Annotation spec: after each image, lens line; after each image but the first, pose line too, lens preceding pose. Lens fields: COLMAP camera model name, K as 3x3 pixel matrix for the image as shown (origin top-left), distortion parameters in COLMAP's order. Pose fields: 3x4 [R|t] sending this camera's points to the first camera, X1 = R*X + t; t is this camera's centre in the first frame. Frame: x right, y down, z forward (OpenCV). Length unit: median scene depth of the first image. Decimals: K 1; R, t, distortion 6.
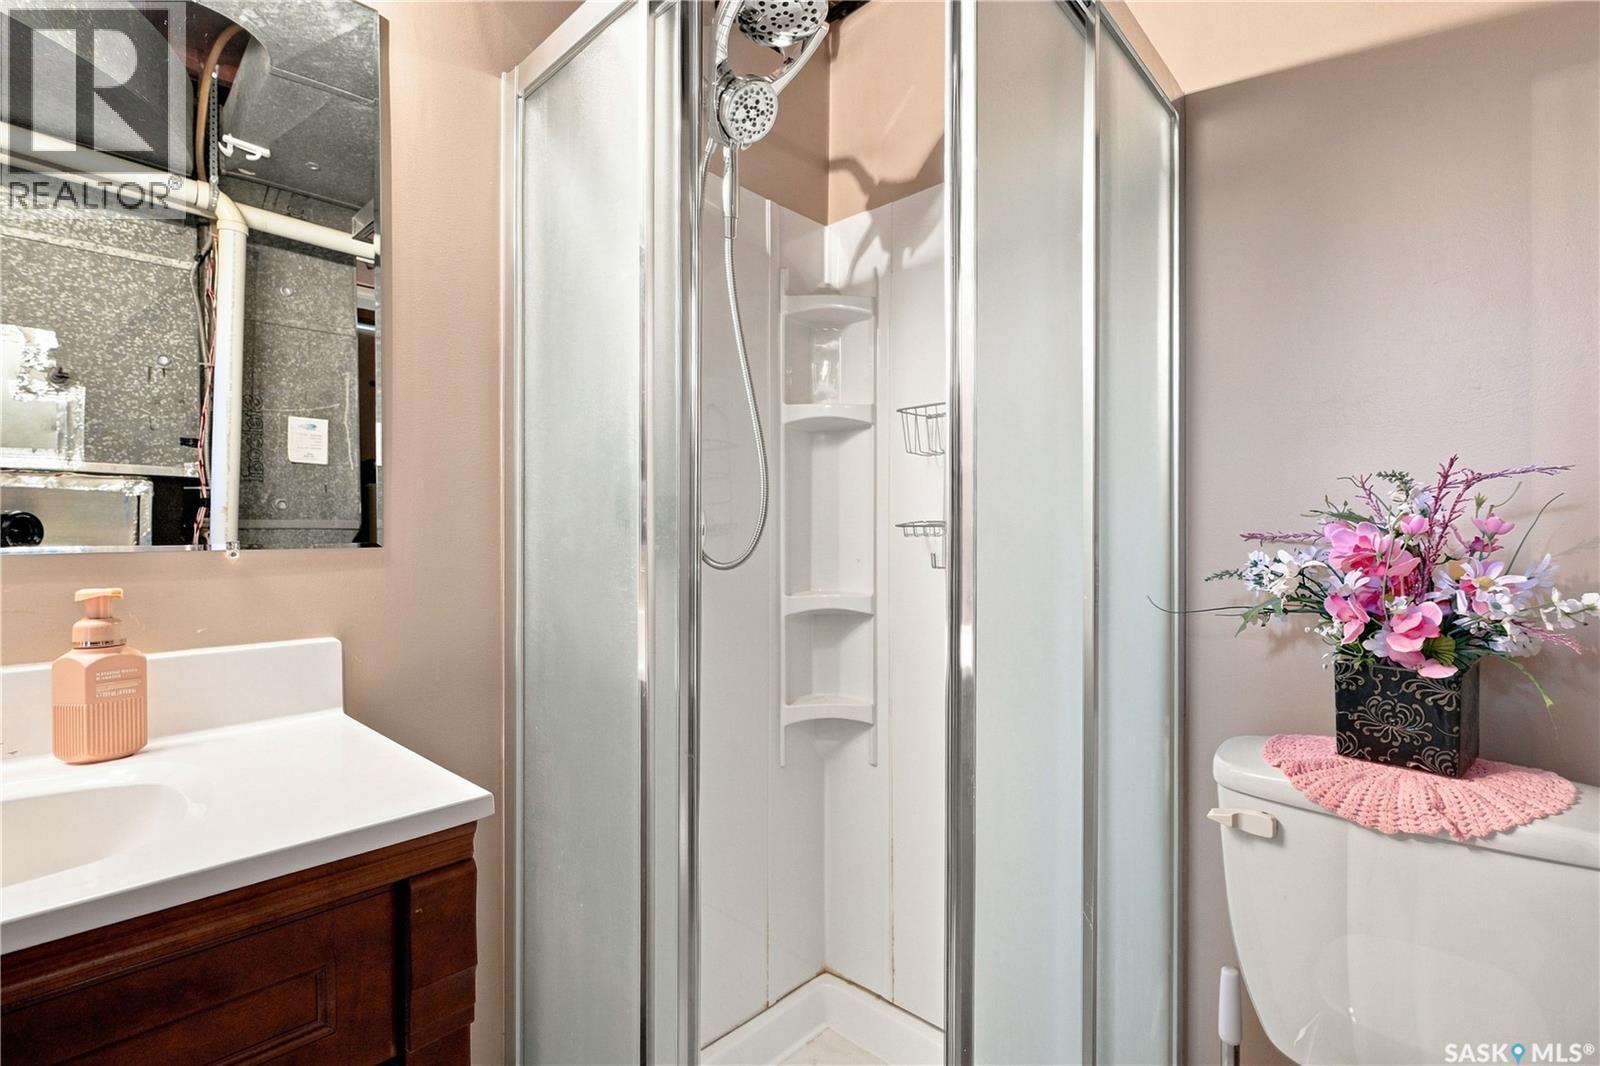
lens RADIAL K [[734.9, 0, 800.0], [0, 734.9, 533.0], [0, 0, 1]] dist [-0.001070, 0.000471]
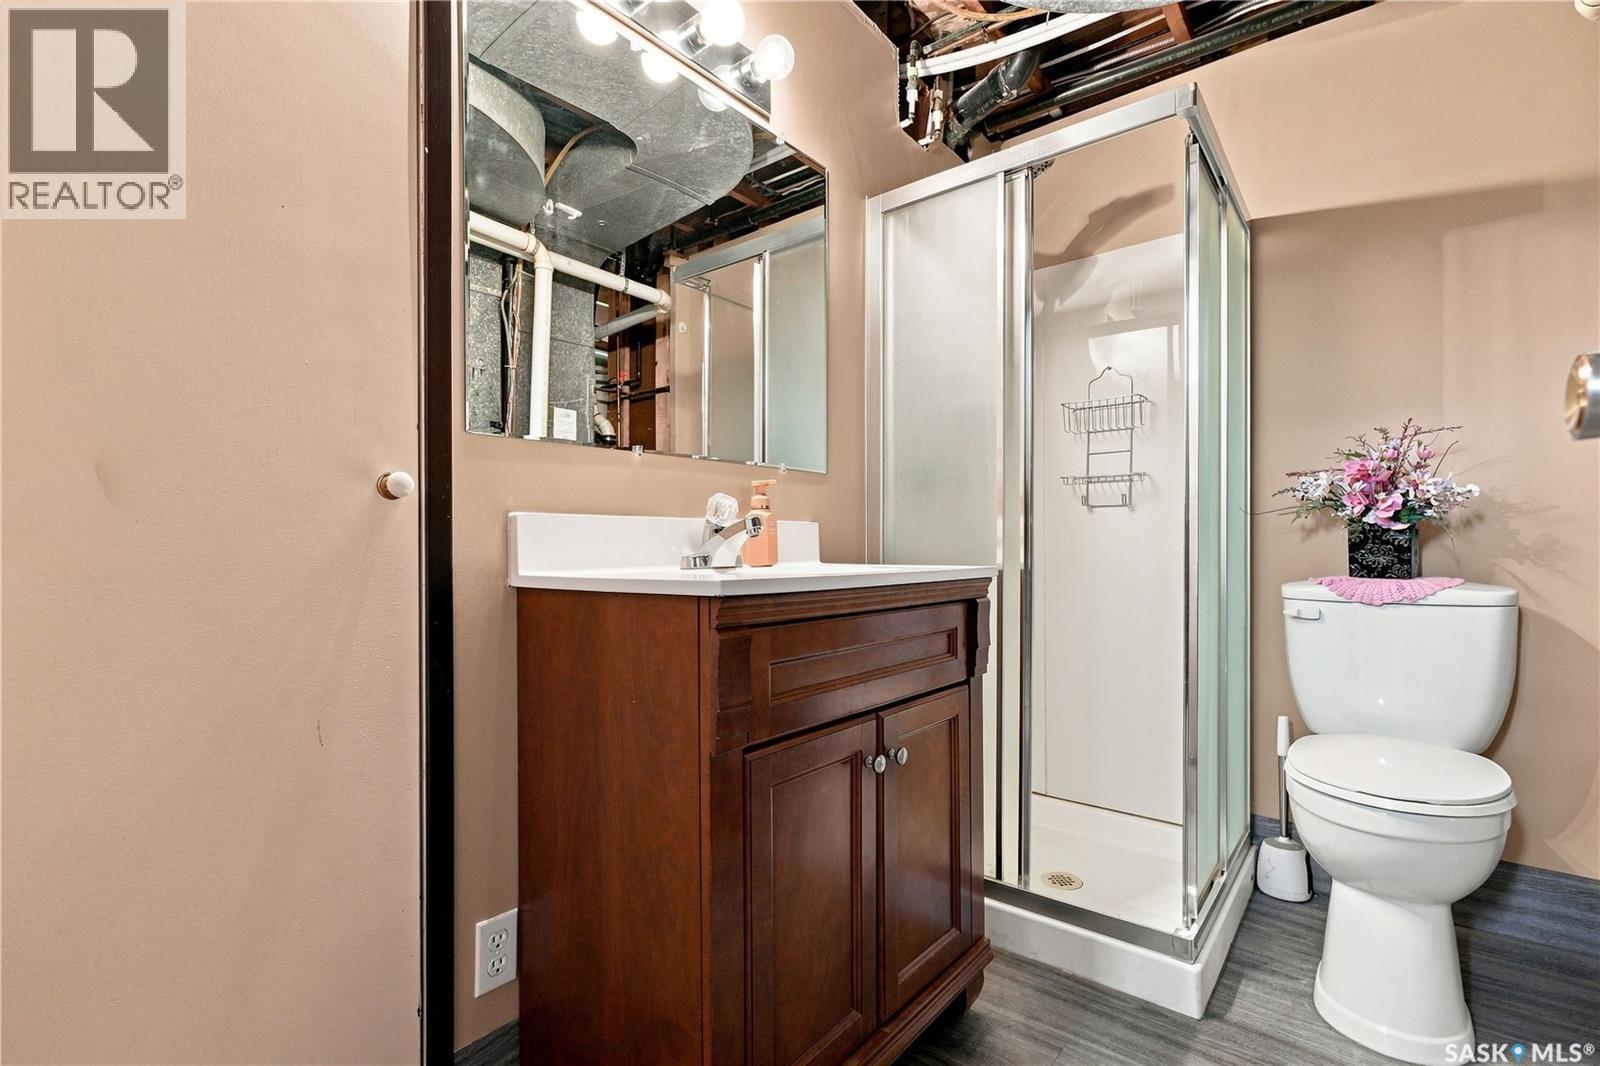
lens RADIAL K [[728.5, 0, 799.0], [0, 728.5, 543.7], [0, 0, 1]] dist [0.001253, 0.000022]
pose [[0.997498, -0.000316, 0.070692, -0.912563], [0.000344, 1.000000, -0.000382, 0.226598], [-0.070692, 0.000405, 0.997498, -0.876026]]
